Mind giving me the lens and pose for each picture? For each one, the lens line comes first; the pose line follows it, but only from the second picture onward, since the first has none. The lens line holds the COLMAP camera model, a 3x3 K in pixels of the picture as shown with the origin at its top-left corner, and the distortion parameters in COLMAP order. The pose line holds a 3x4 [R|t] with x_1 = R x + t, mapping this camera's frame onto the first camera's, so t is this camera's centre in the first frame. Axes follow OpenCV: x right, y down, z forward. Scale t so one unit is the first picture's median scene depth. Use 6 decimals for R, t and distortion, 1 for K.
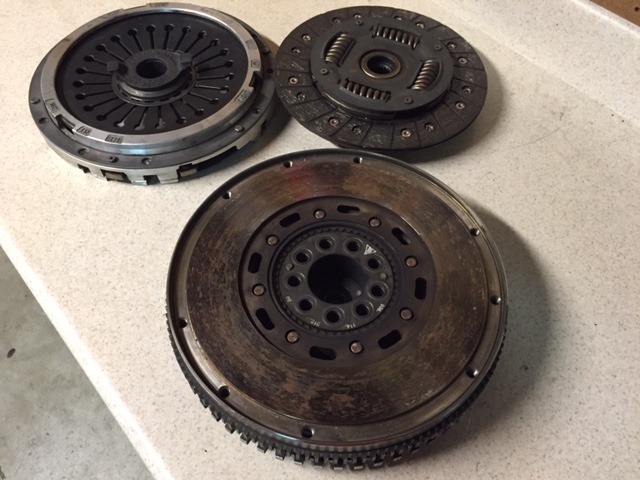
lens RADIAL K [[549.8, 0, 320.0], [0, 549.8, 240.0], [0, 0, 1]] dist [0.073742, -0.118553]
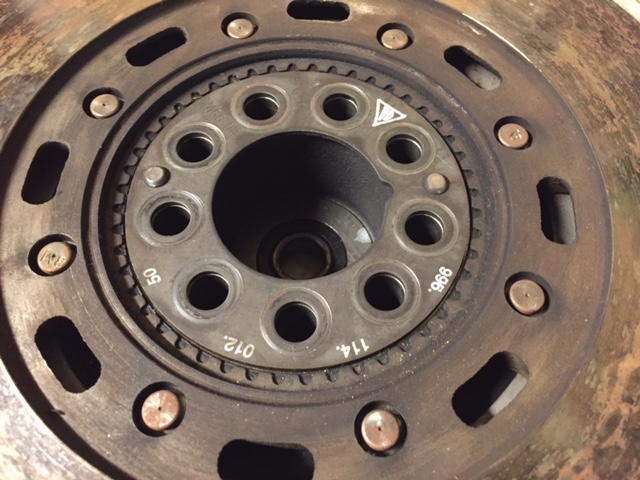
lens RADIAL K [[549.8, 0, 320.0], [0, 549.8, 240.0], [0, 0, 1]] dist [0.073742, -0.118553]
pose [[0.996062, -0.081335, 0.035279, 0.028467], [0.076067, 0.988439, 0.131156, 0.049032], [-0.045539, -0.127956, 0.990734, 0.642841]]
